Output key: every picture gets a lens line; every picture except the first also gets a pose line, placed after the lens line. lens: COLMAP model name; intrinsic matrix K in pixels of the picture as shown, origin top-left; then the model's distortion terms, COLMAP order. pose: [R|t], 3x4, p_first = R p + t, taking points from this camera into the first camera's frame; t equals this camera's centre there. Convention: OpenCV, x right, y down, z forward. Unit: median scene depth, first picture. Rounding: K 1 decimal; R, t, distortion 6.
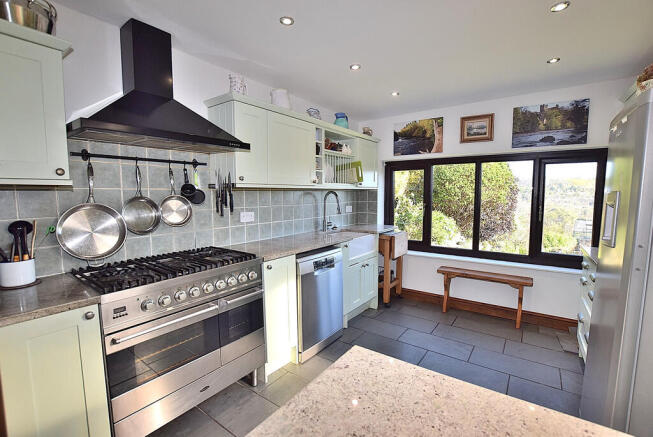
lens RADIAL K [[291.9, 0, 328.8], [0, 291.9, 219.2], [0, 0, 1]] dist [-0.029223, 0.000637]
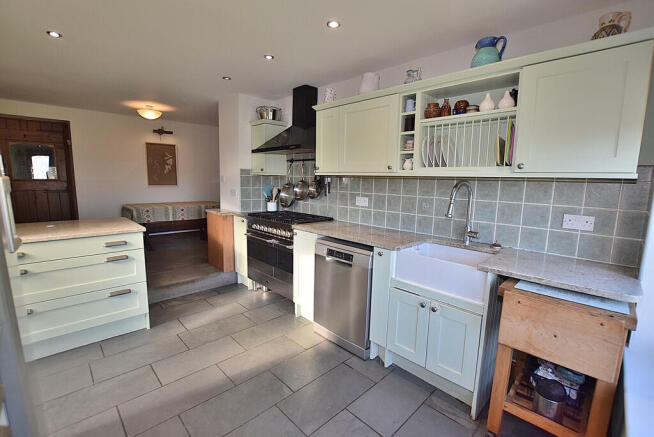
lens RADIAL K [[292.4, 0, 332.6], [0, 292.4, 221.5], [0, 0, 1]] dist [-0.029223, 0.000637]
pose [[-0.160342, 0.139085, -0.977213, 0.683120], [-0.112917, 0.980939, 0.158142, -0.078452], [0.980582, 0.135700, -0.141580, 0.846502]]
